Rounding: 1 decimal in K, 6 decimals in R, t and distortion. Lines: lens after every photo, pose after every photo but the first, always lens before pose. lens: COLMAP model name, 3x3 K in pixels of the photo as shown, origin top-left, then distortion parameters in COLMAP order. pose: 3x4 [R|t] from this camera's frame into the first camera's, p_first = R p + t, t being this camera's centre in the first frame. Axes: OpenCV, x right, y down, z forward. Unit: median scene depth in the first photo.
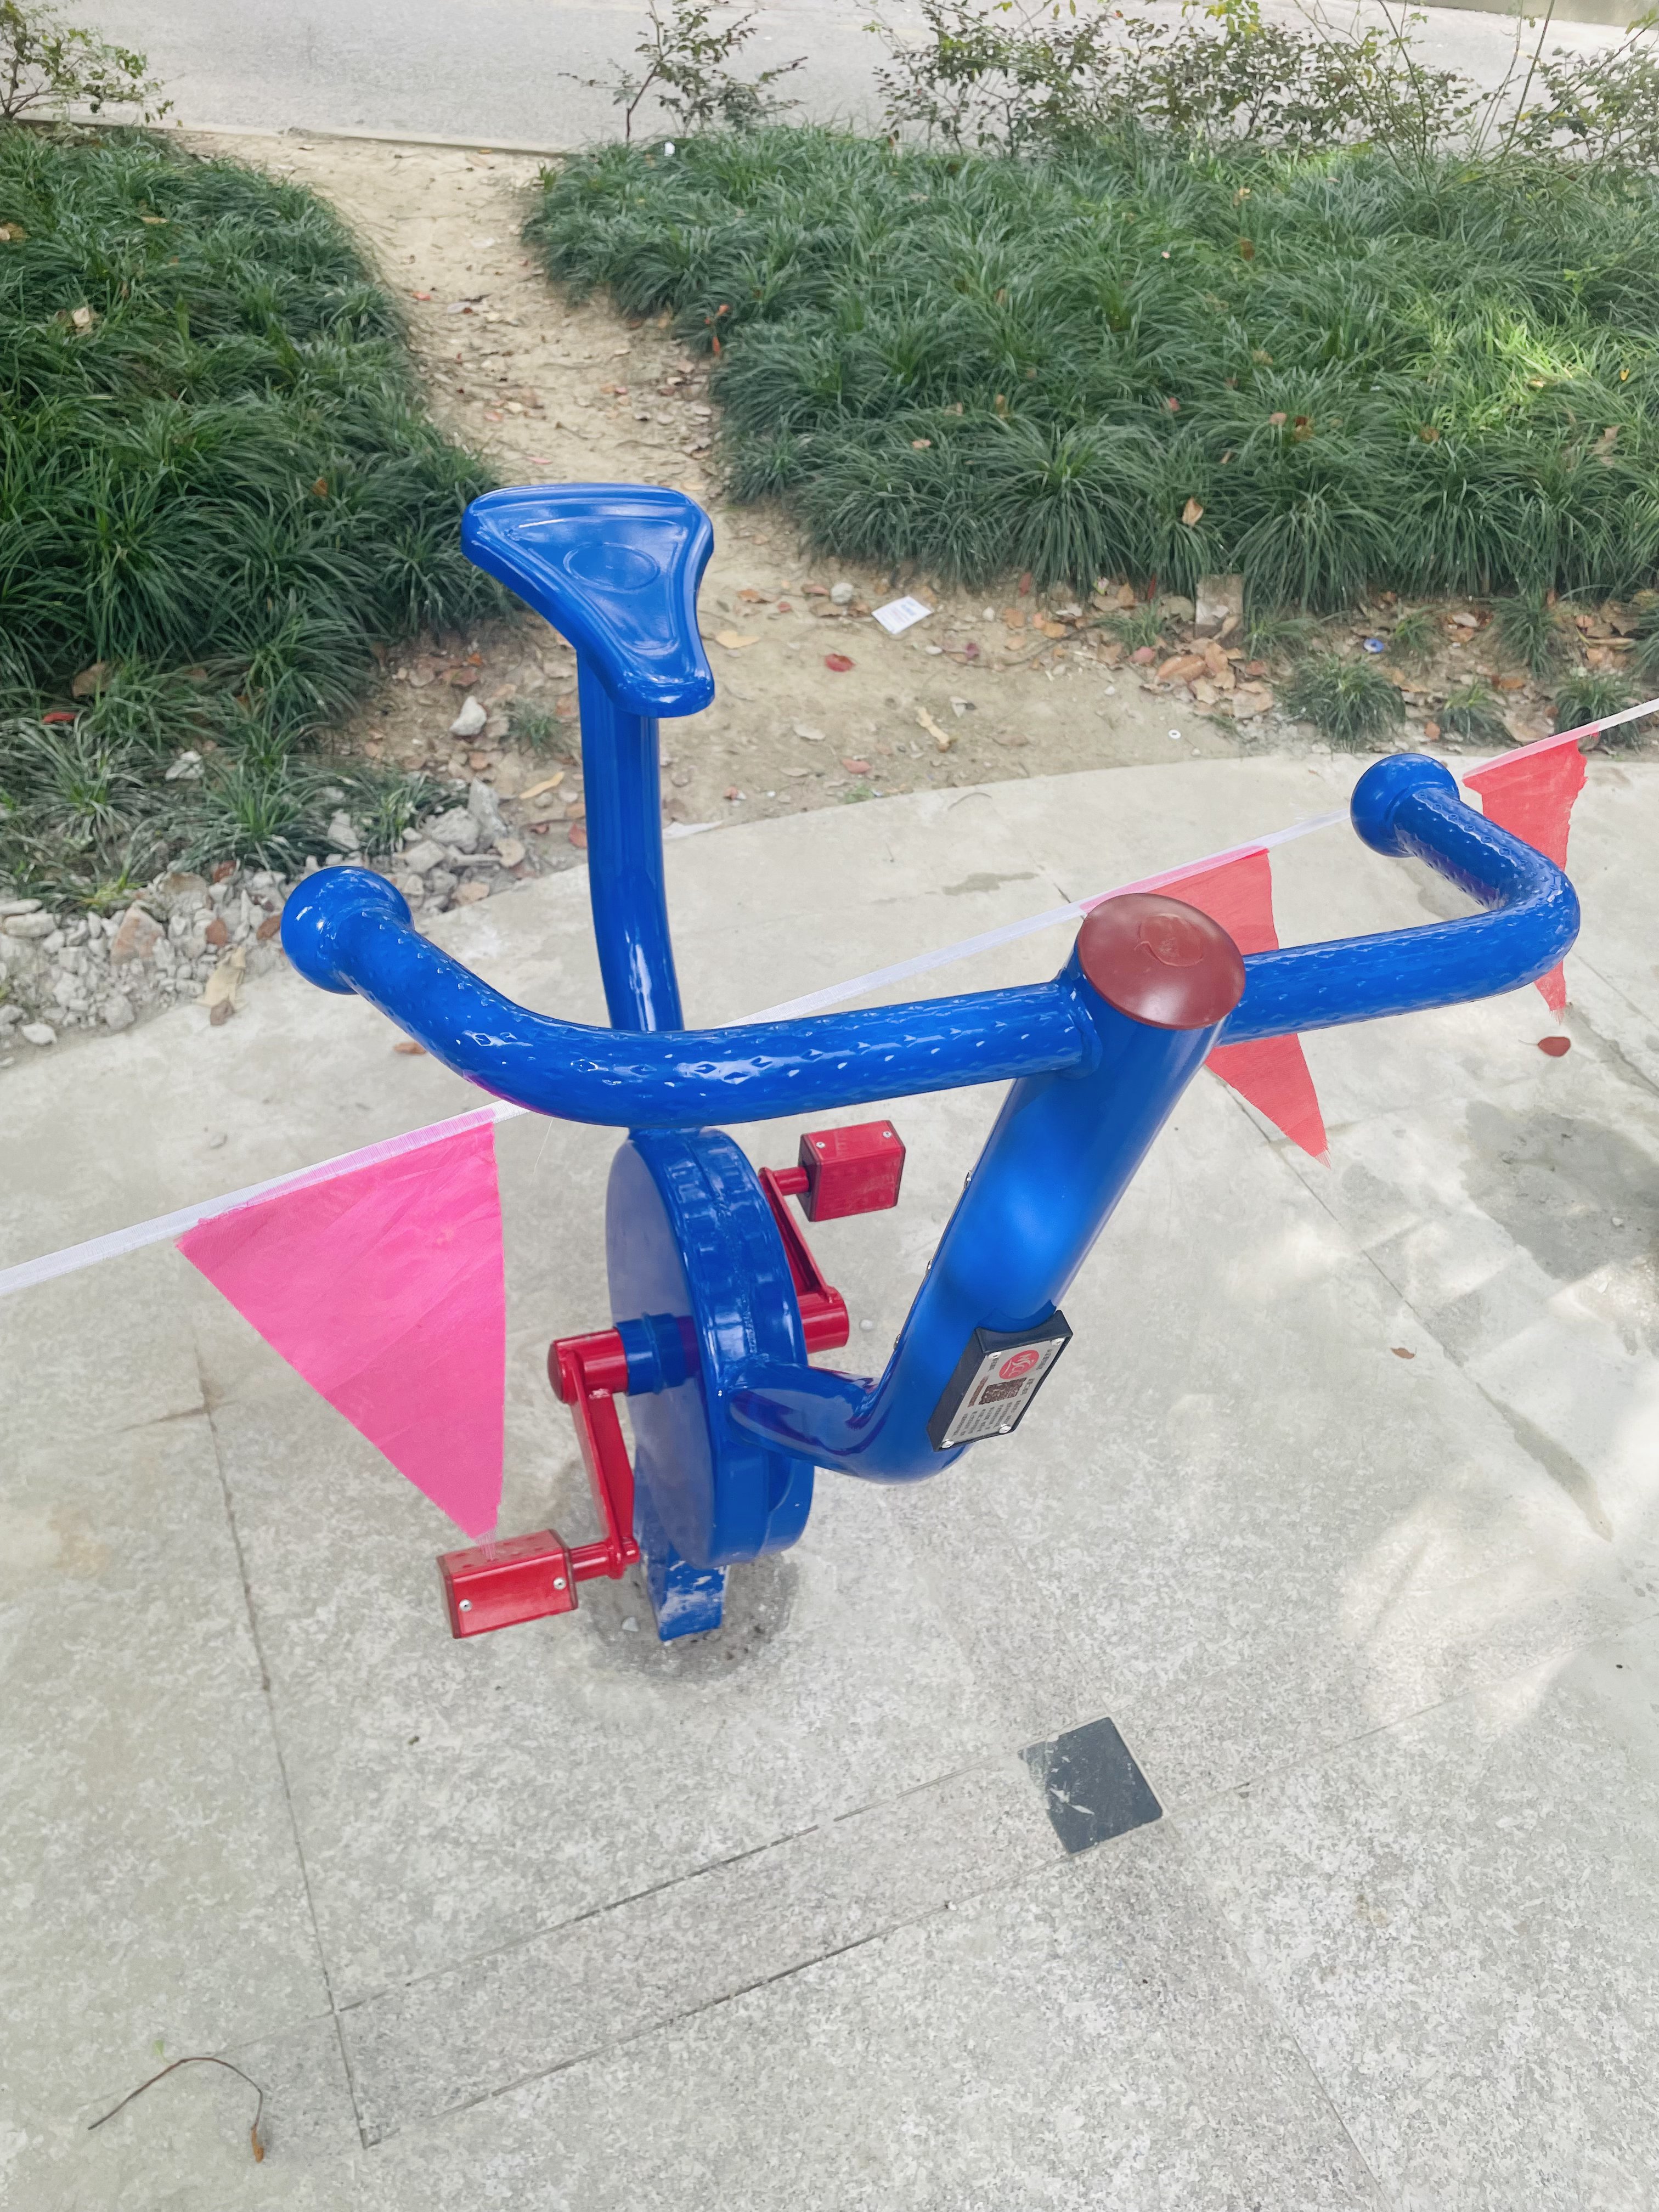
lens RADIAL K [[1657.8, 0, 841.6], [0, 1657.8, 1098.5], [0, 0, 1]] dist [0.092686, -0.121316]
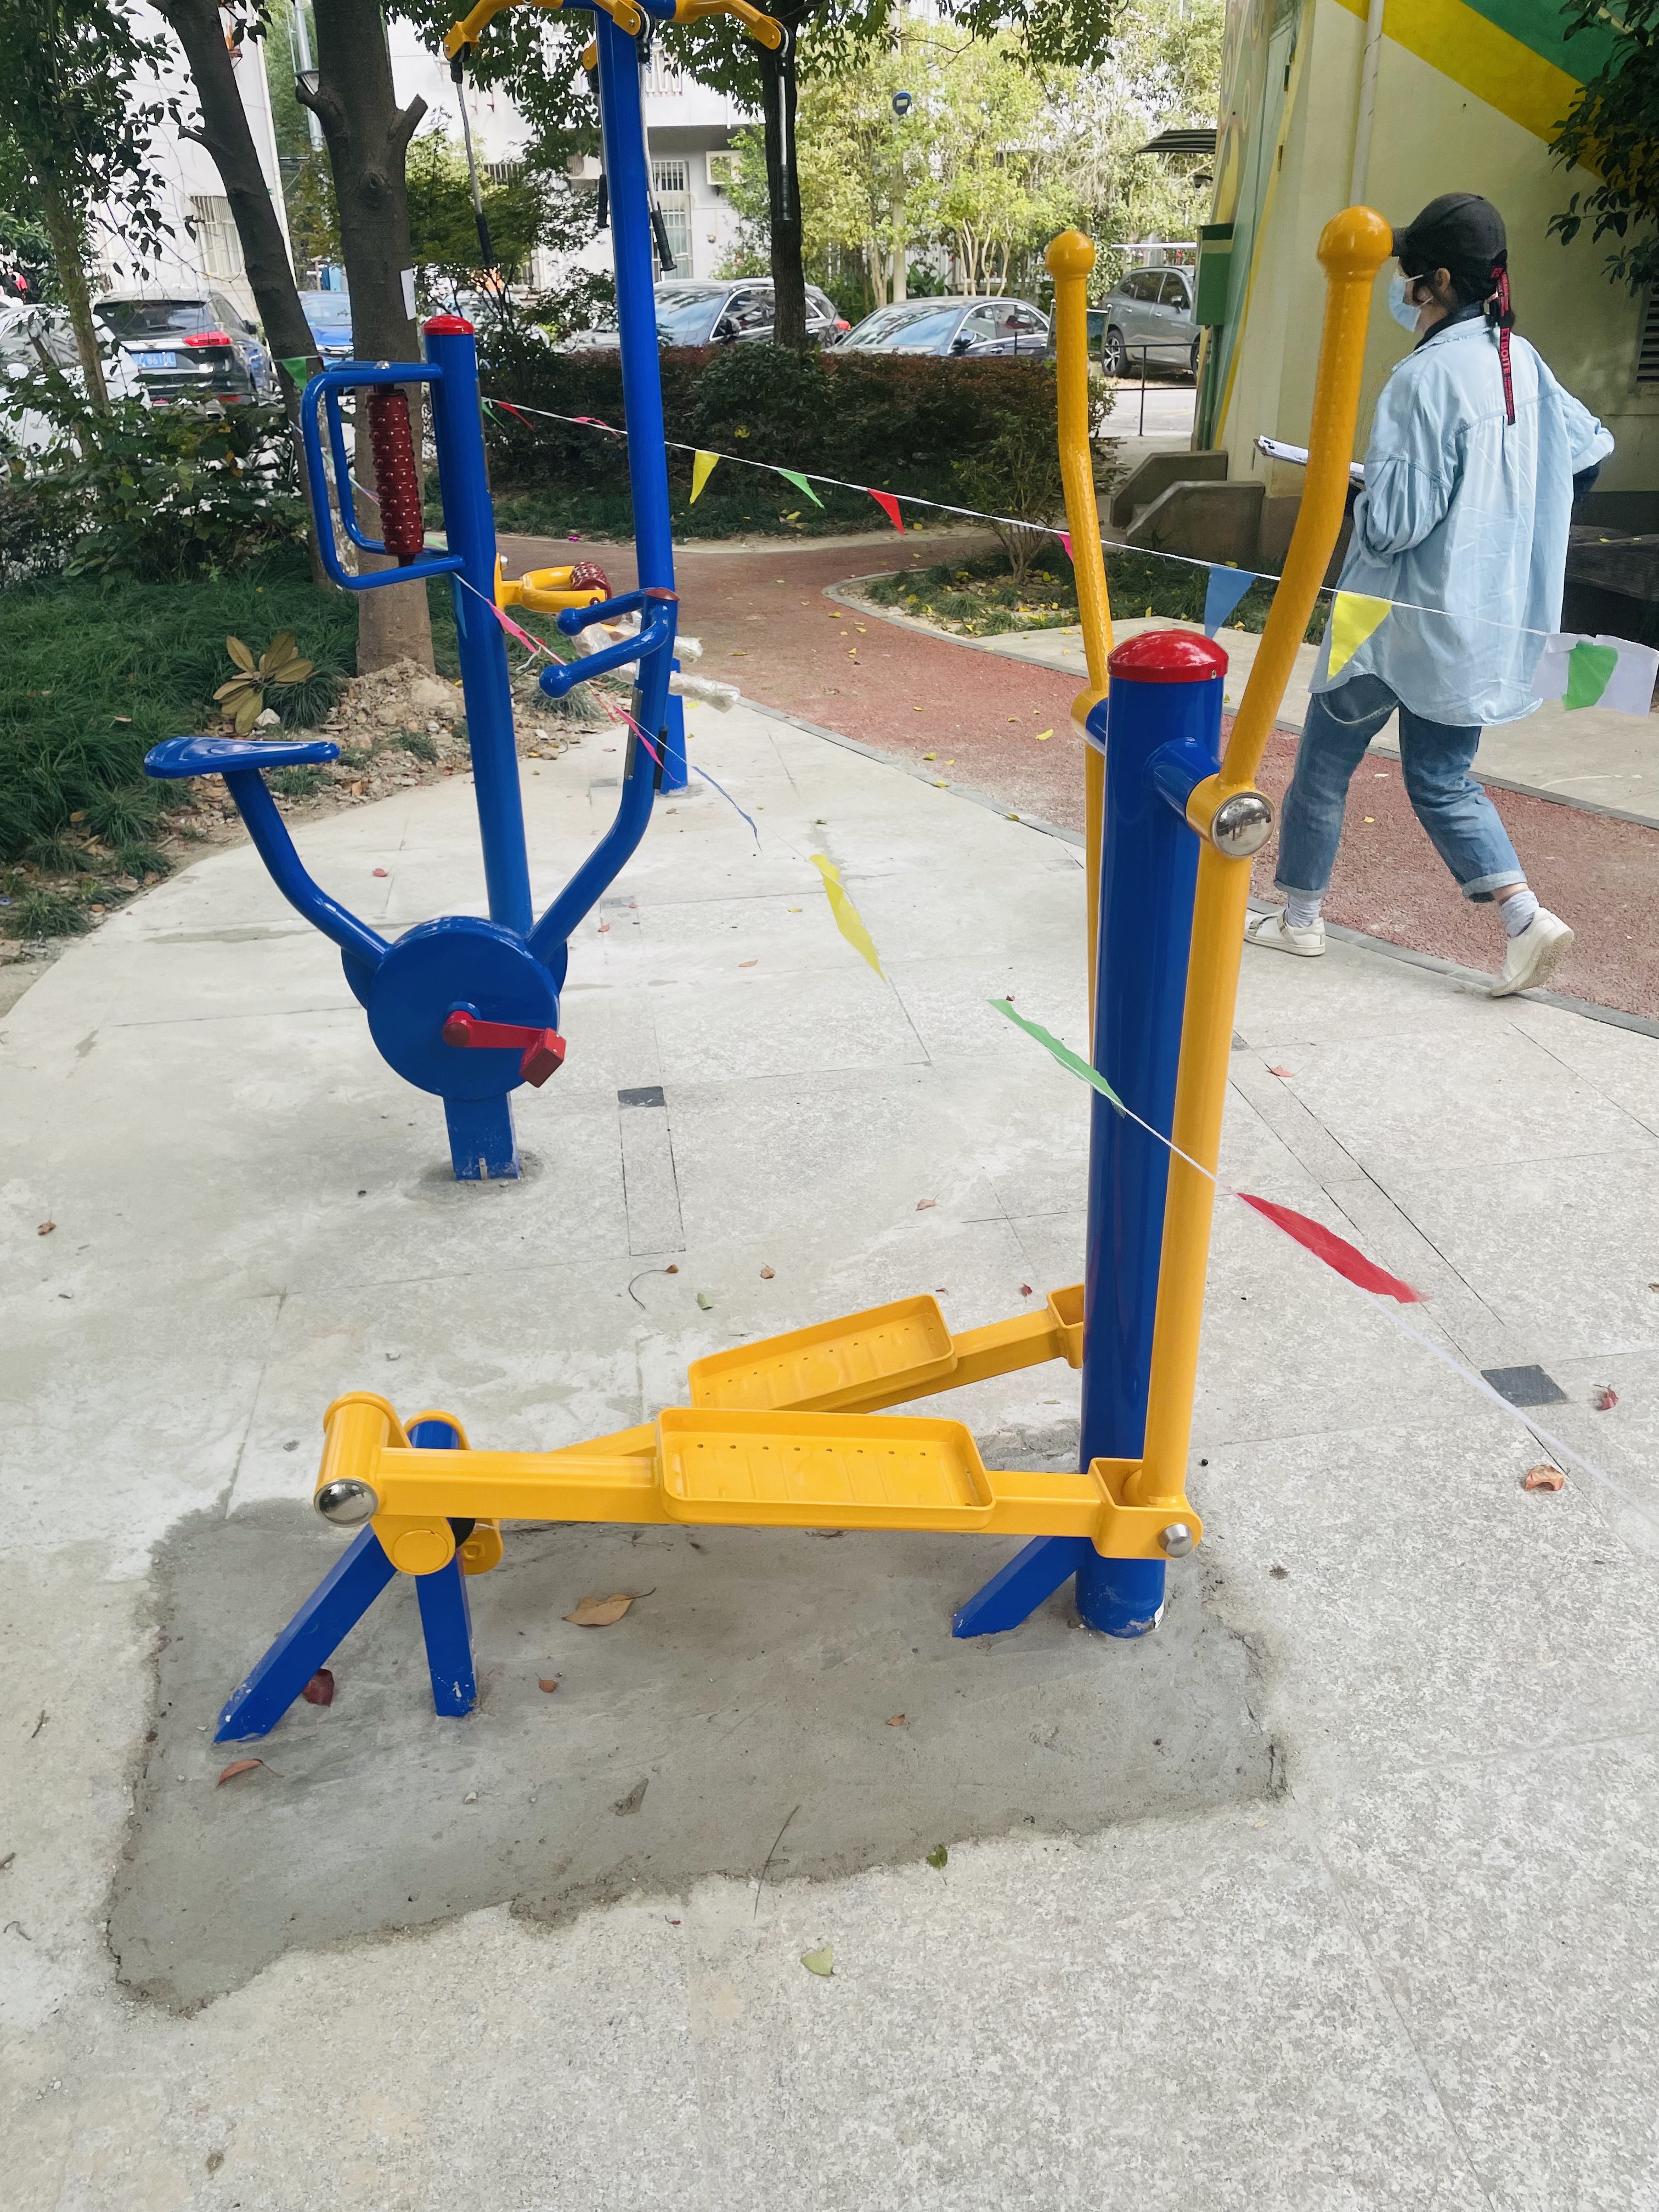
lens RADIAL K [[1657.8, 0, 841.6], [0, 1657.8, 1098.5], [0, 0, 1]] dist [0.092686, -0.121316]
pose [[0.241760, -0.533846, 0.810284, -0.777943], [0.704674, 0.670665, 0.231610, 0.026340], [-0.667073, 0.514992, 0.538328, -0.215989]]
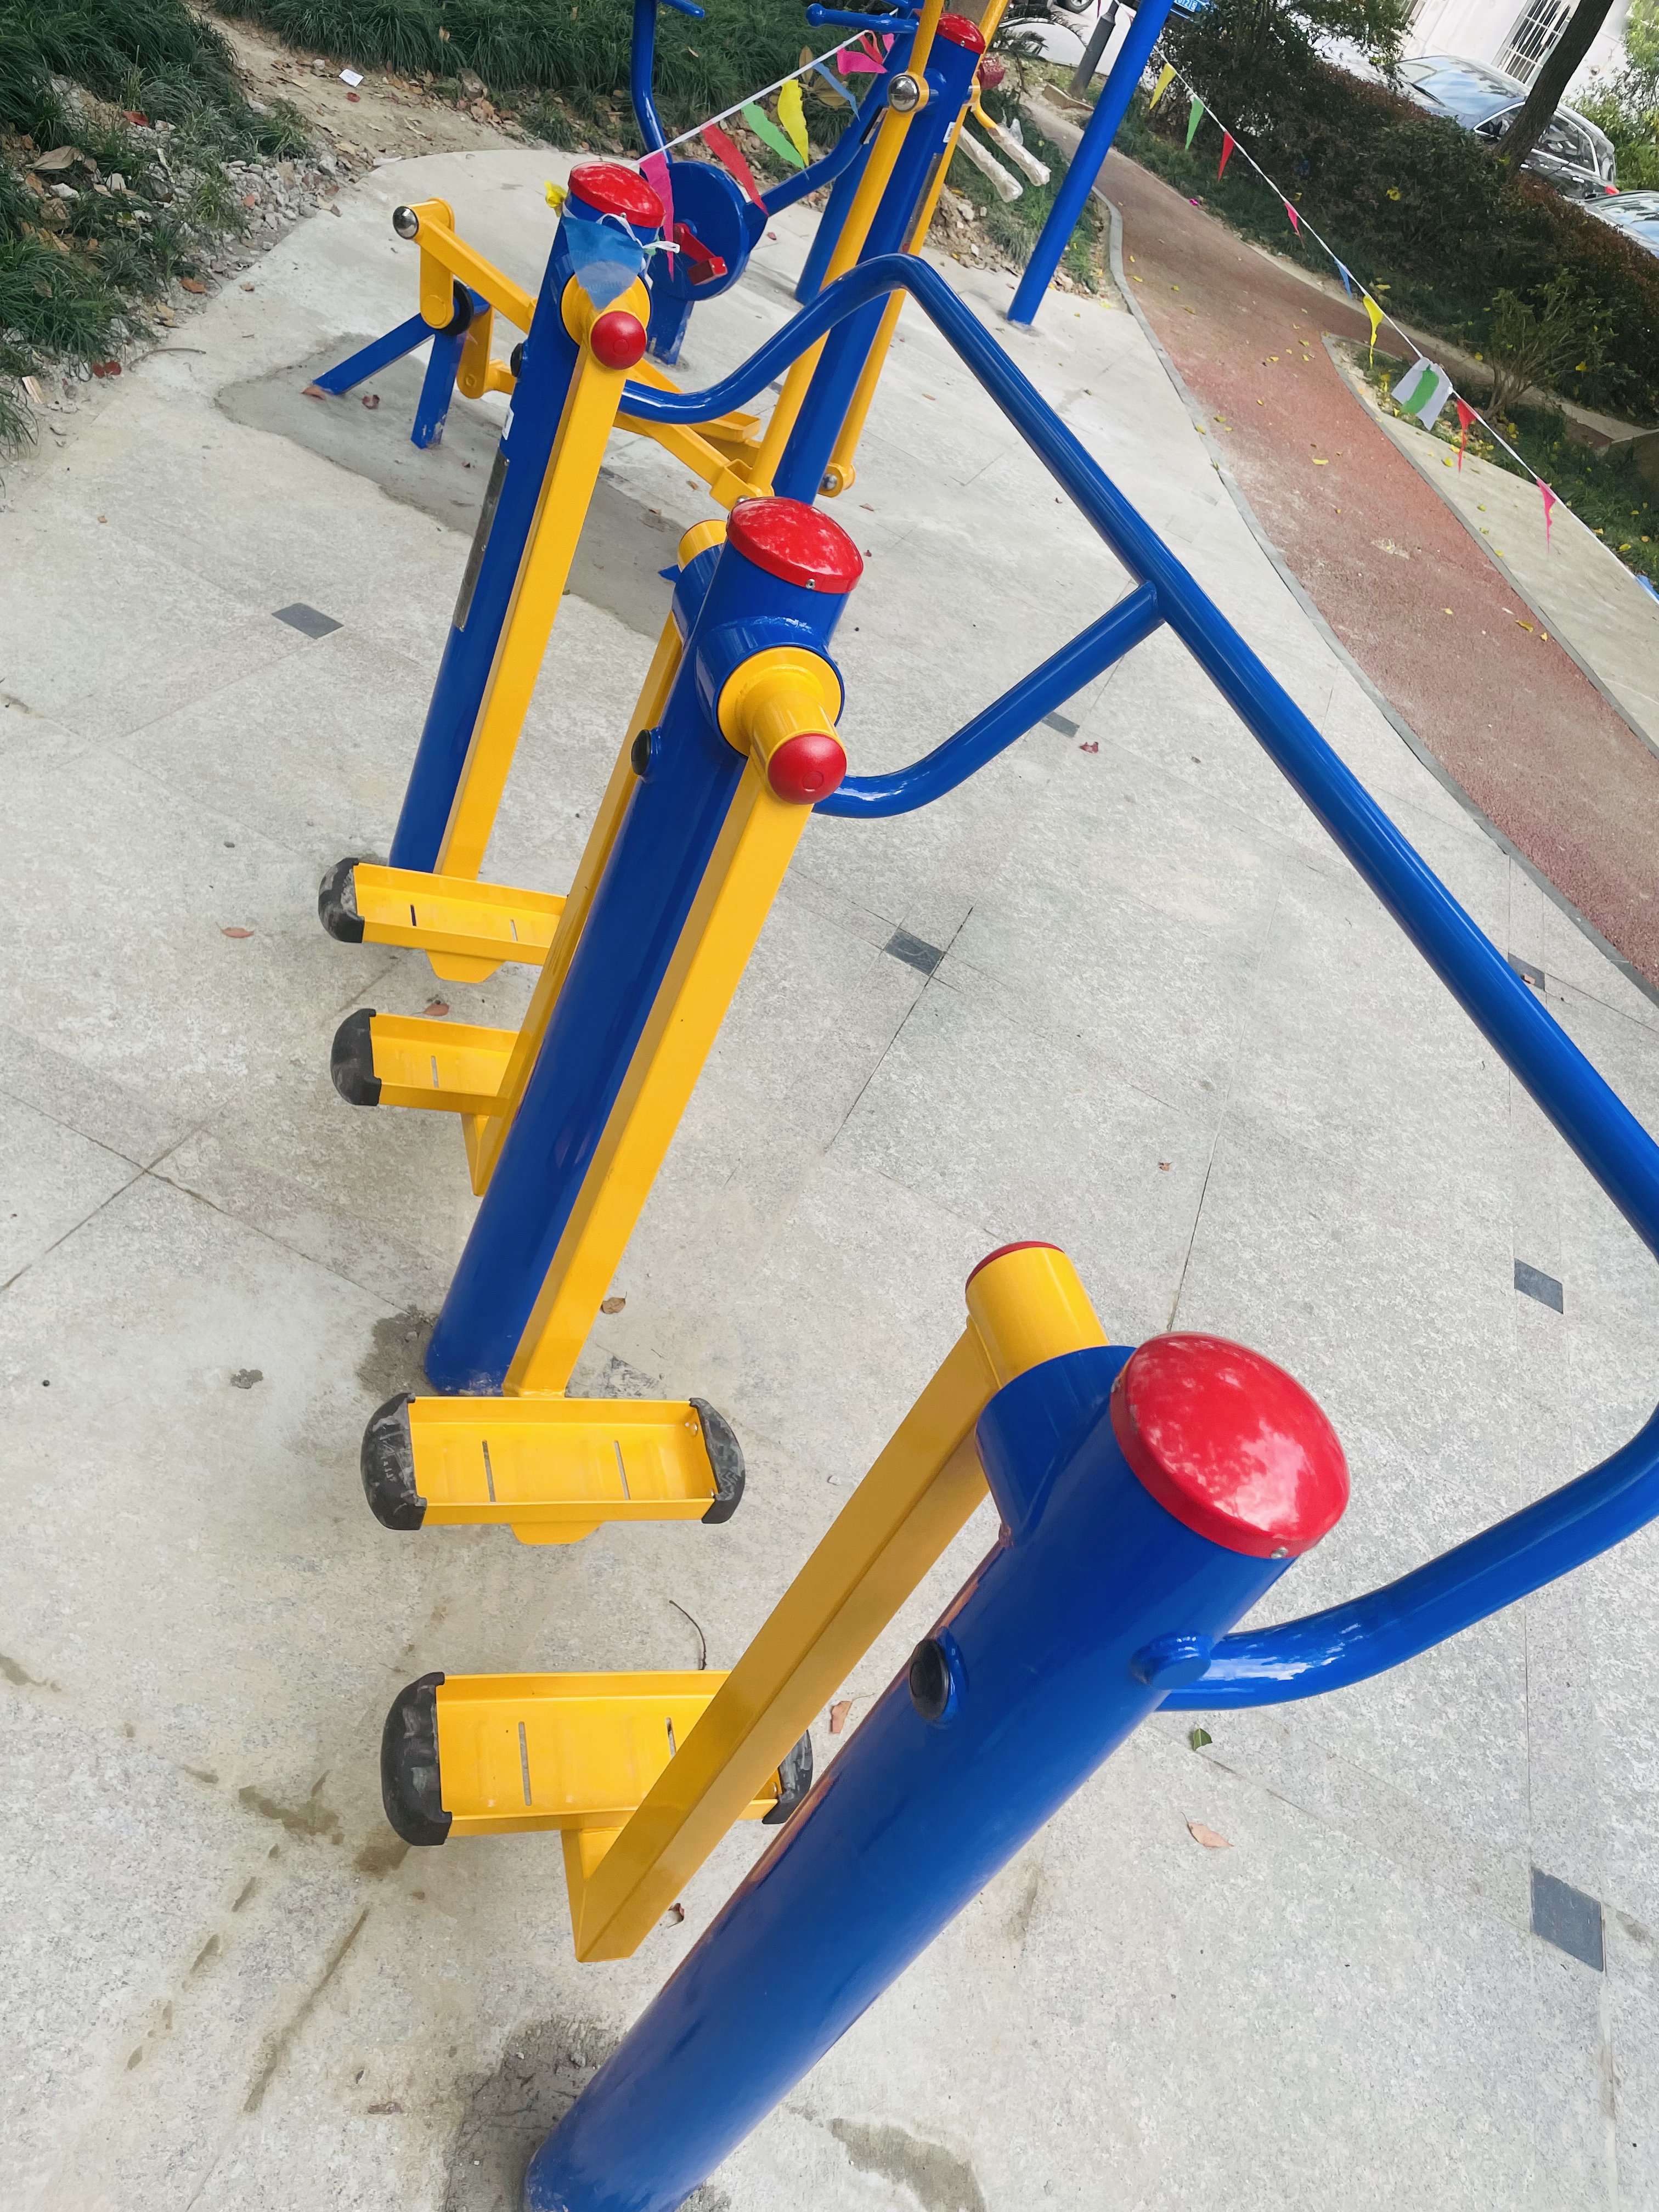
lens RADIAL K [[1657.8, 0, 841.6], [0, 1657.8, 1098.5], [0, 0, 1]] dist [0.092686, -0.121316]
pose [[0.668518, -0.349282, 0.656571, -1.173579], [0.253054, 0.937003, 0.240808, 0.455591], [-0.699319, 0.005164, 0.714791, -0.726715]]
